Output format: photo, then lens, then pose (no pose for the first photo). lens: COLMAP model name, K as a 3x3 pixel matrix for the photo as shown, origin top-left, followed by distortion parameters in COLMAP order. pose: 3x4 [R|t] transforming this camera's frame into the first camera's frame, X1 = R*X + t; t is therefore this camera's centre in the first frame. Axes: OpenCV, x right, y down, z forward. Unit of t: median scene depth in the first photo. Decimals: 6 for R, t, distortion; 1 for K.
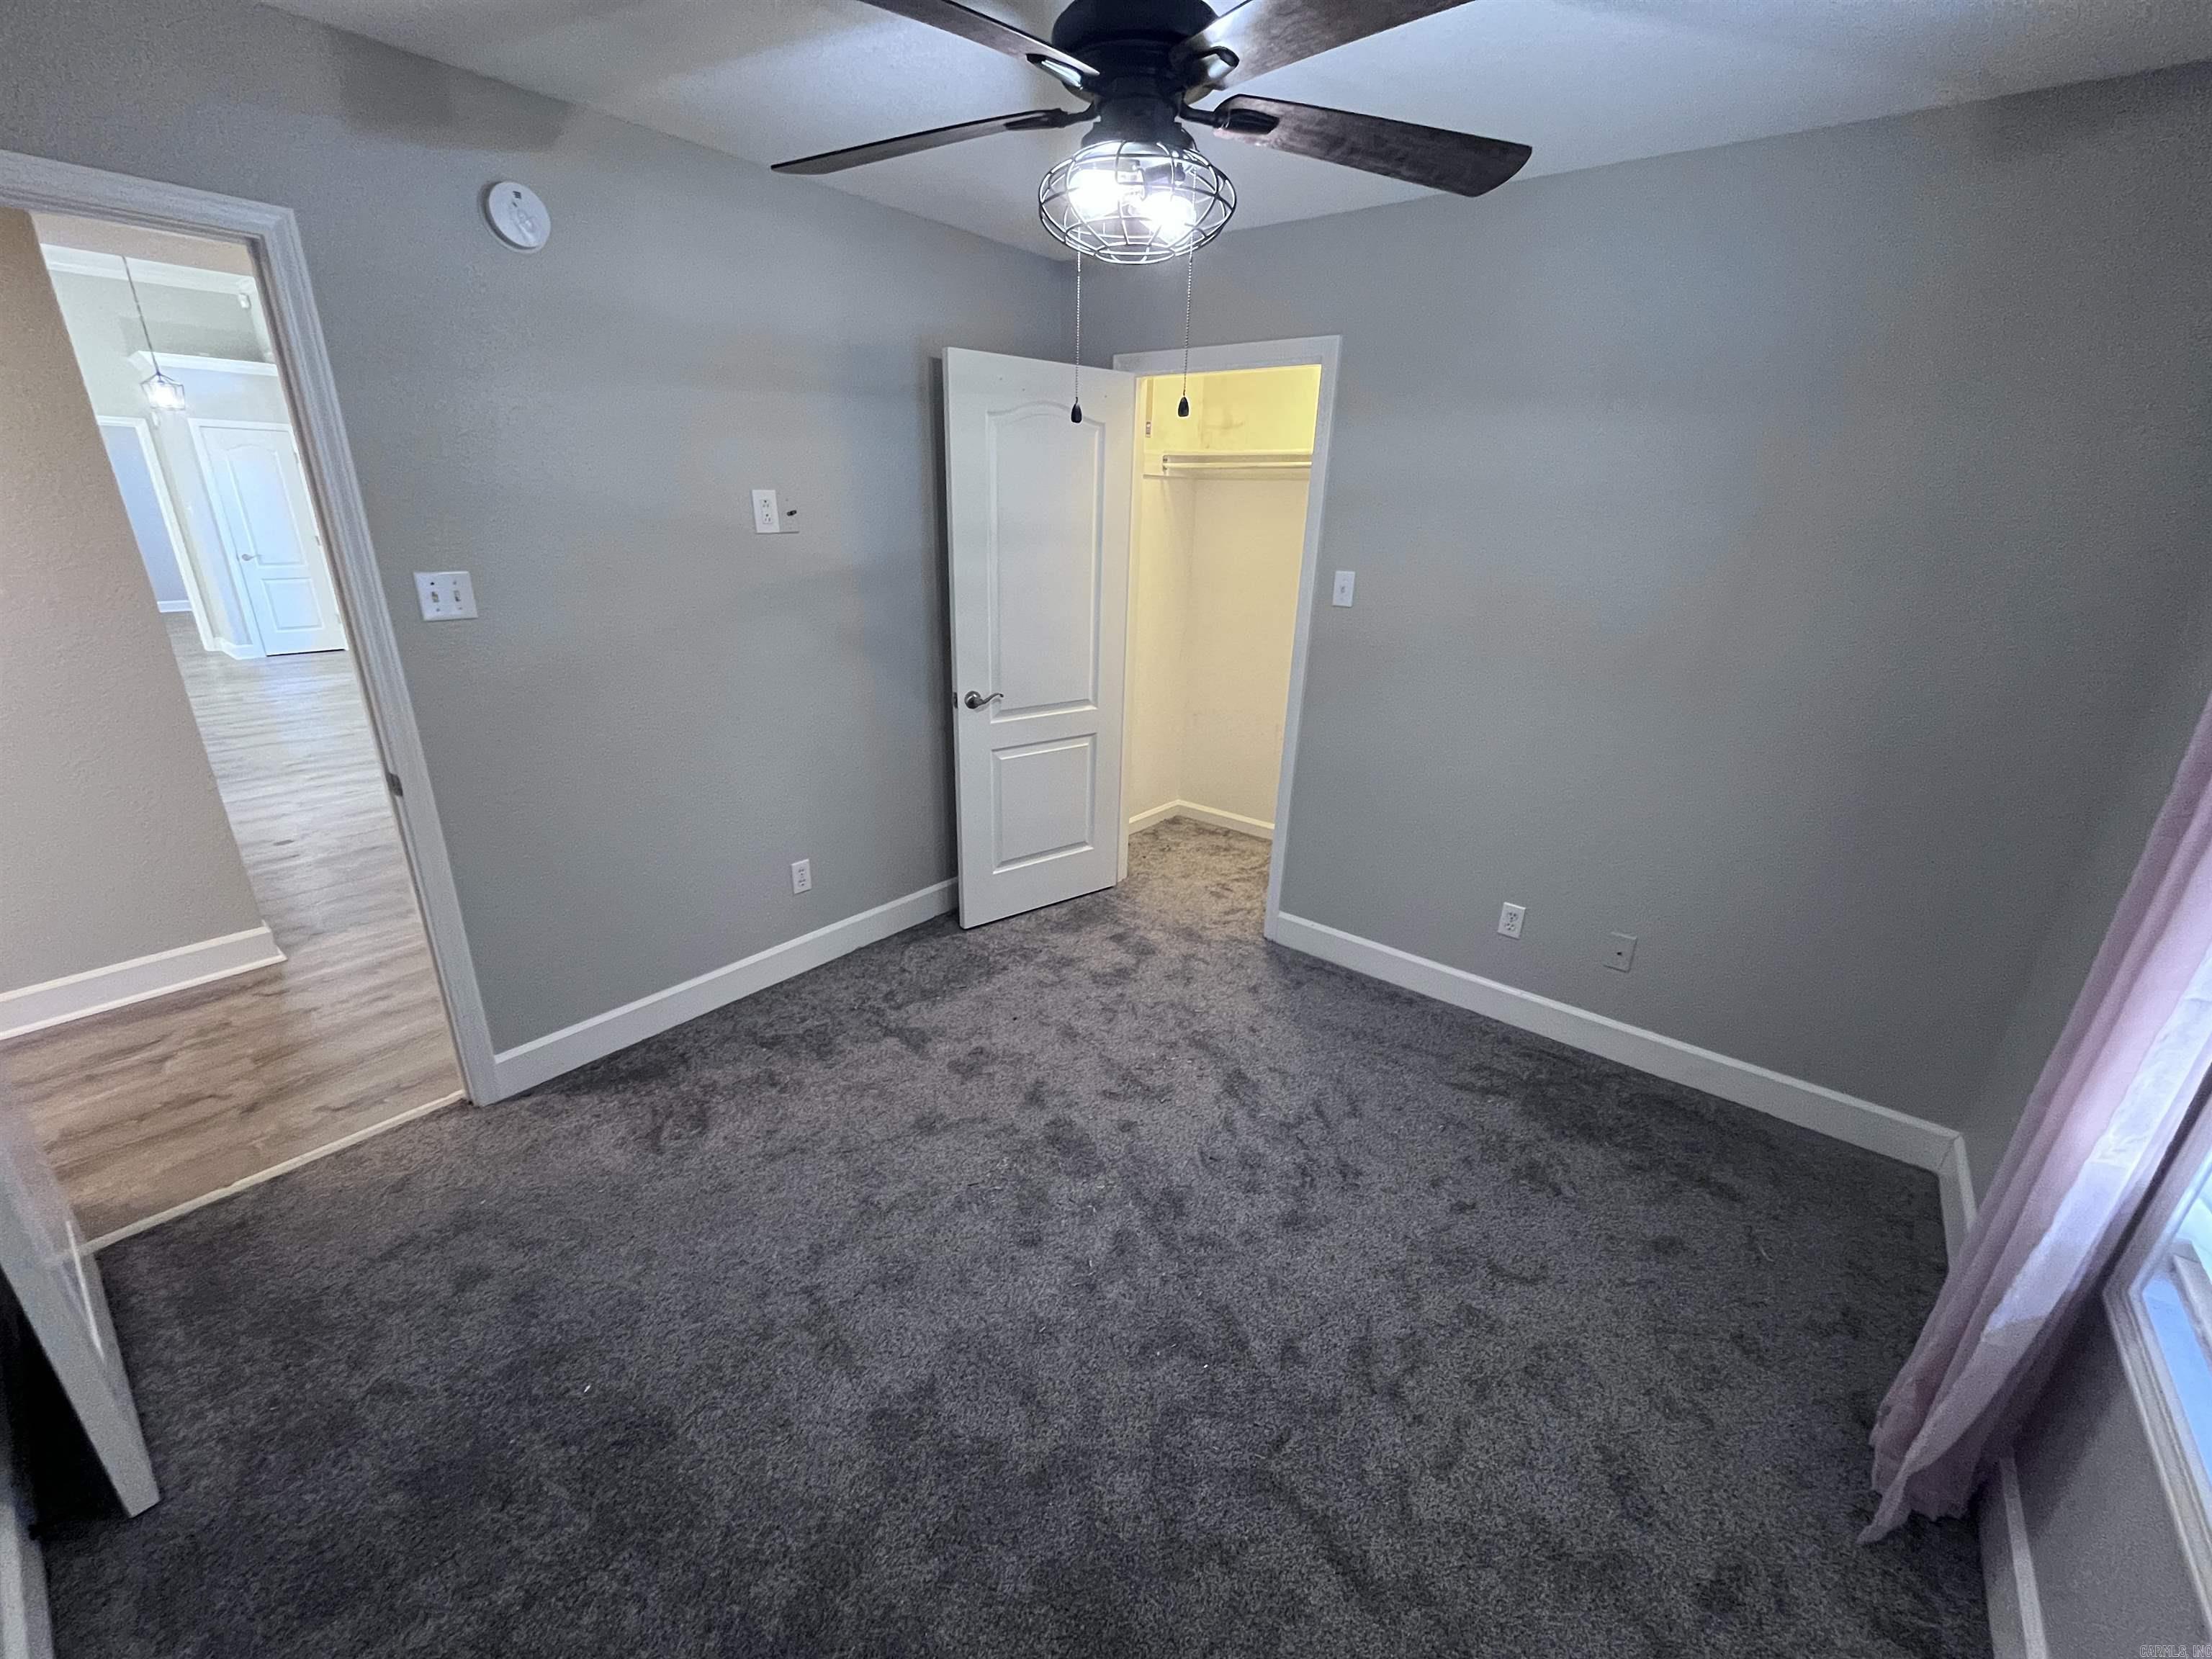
lens RADIAL K [[892.6, 0, 1104.5], [0, 892.6, 831.4], [0, 0, 1]] dist [-0.002224, 0.000088]
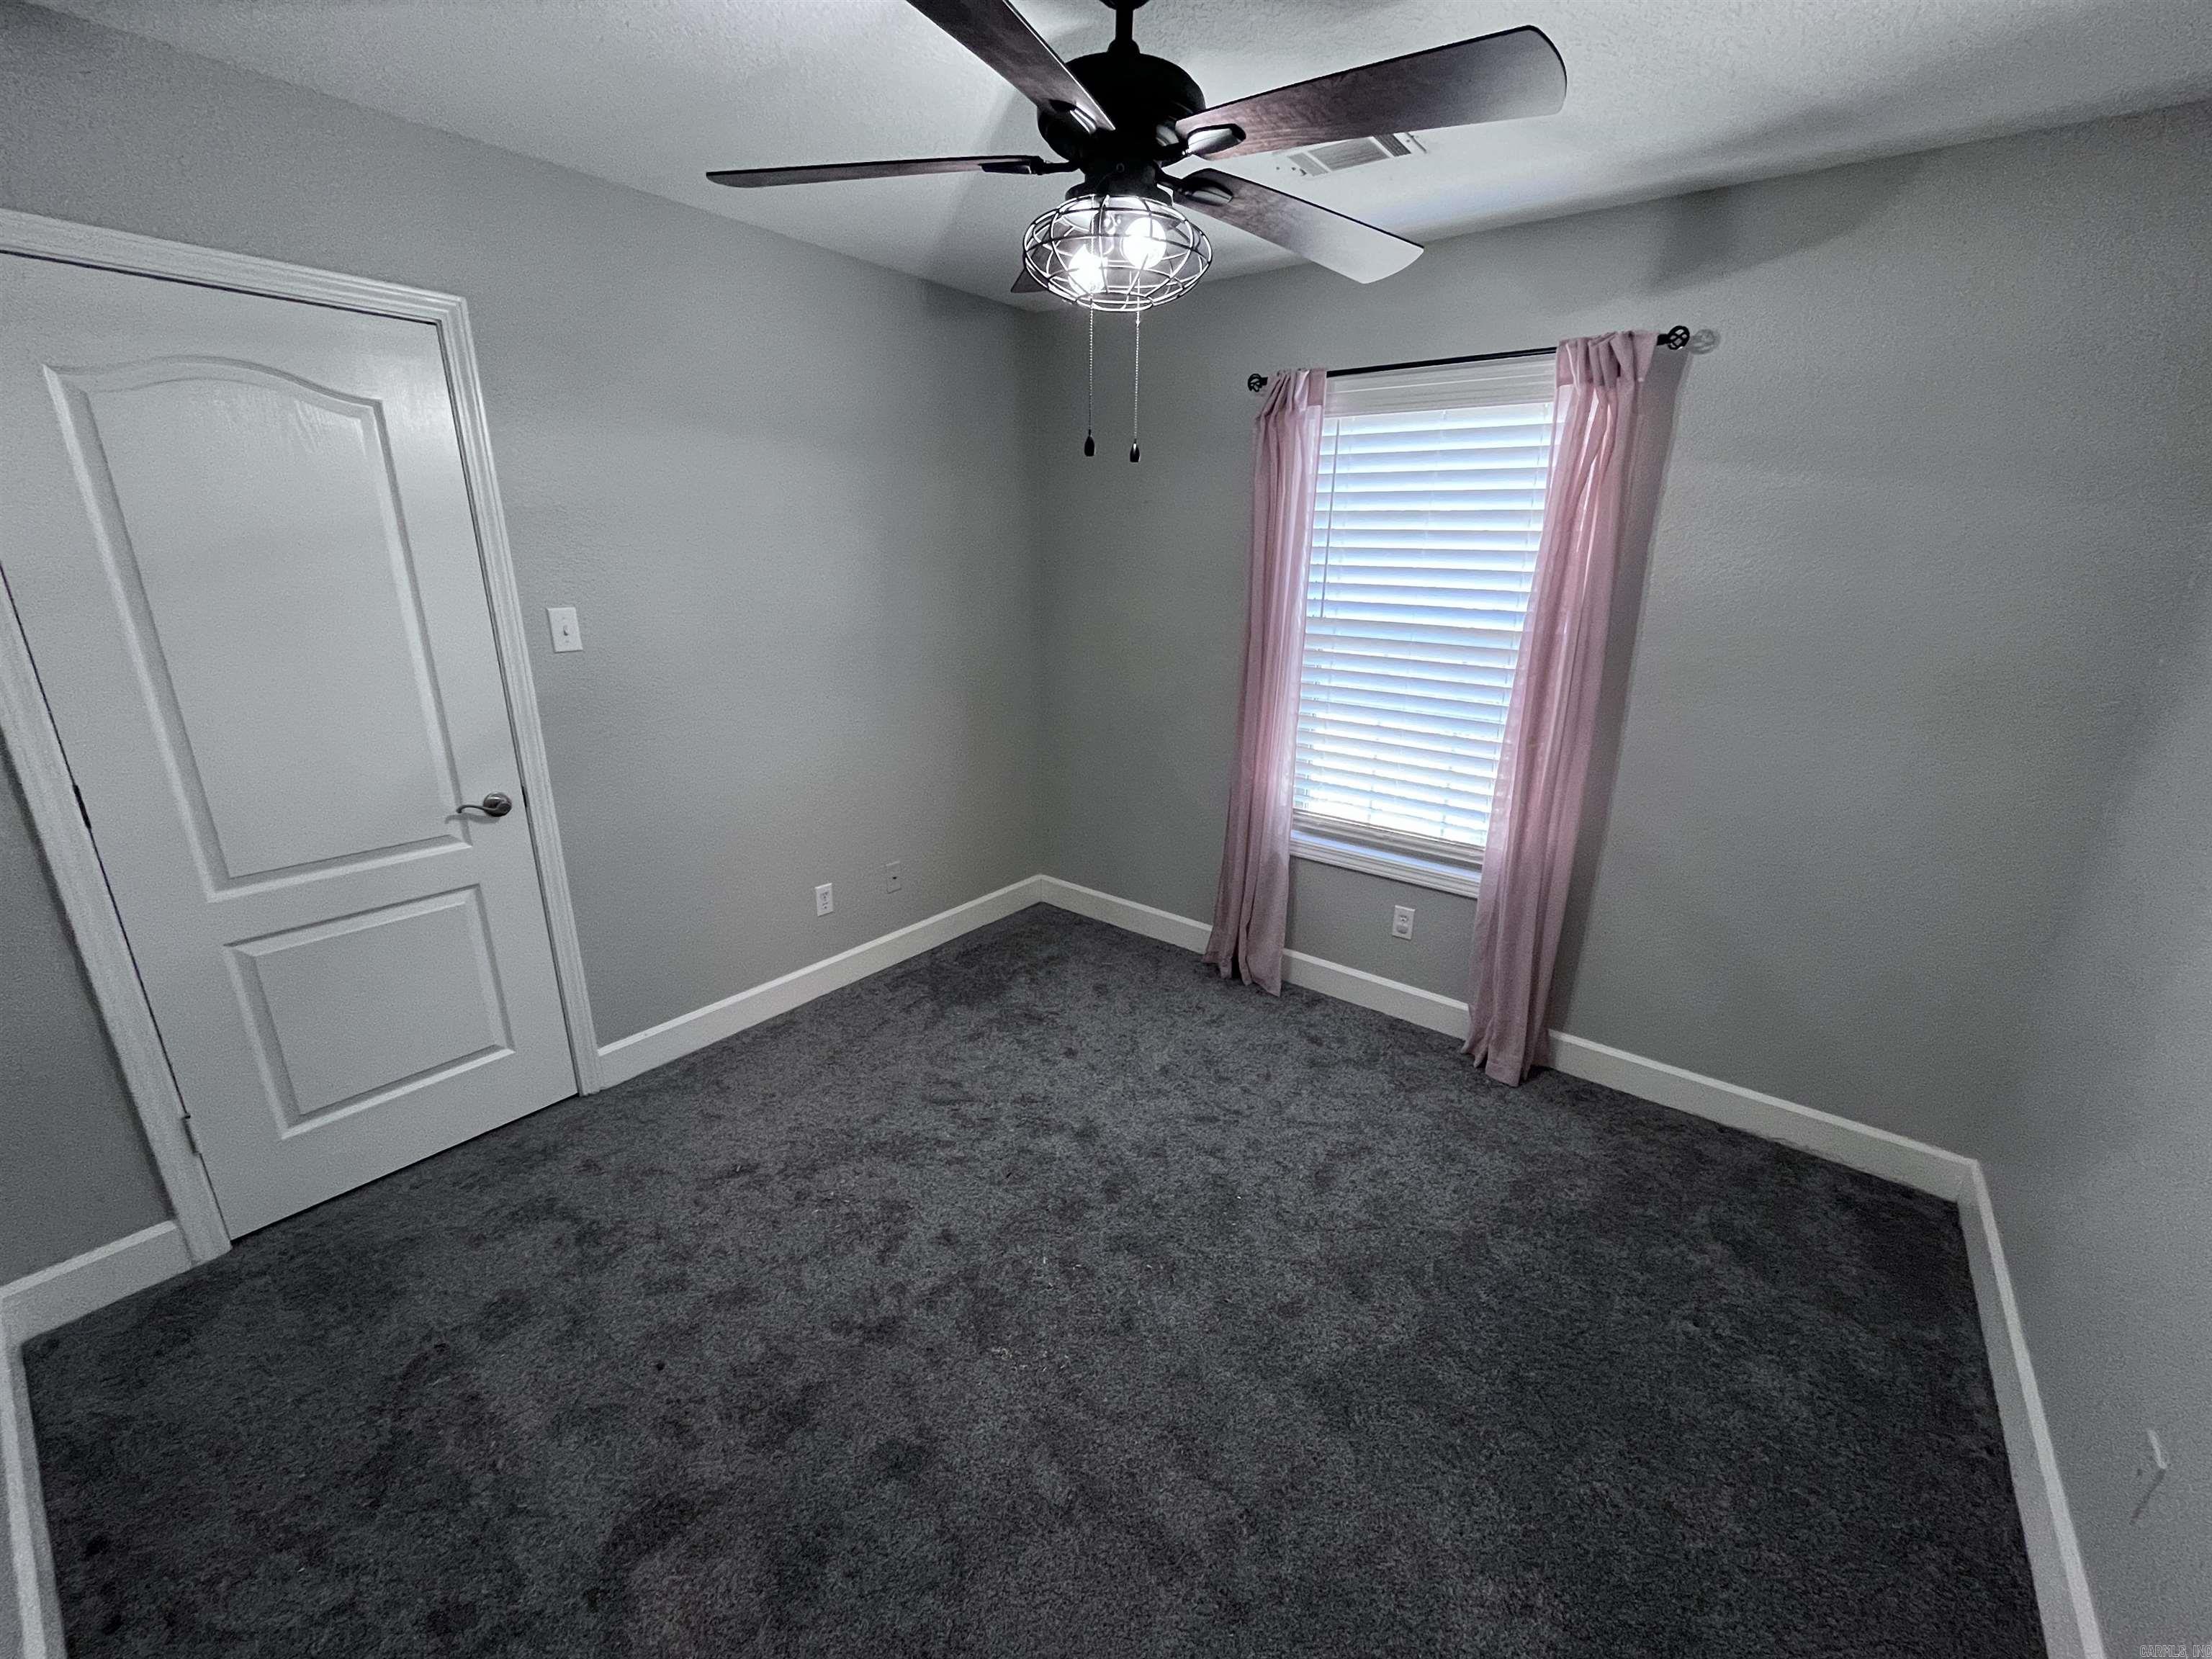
lens RADIAL K [[879.1, 0, 1099.1], [0, 879.1, 842.5], [0, 0, 1]] dist [-0.003427, -0.000535]
pose [[-0.015401, -0.343176, 0.939145, -0.615167], [0.325217, 0.886466, 0.329260, -0.237088], [-0.945514, 0.310497, 0.097954, 0.610235]]
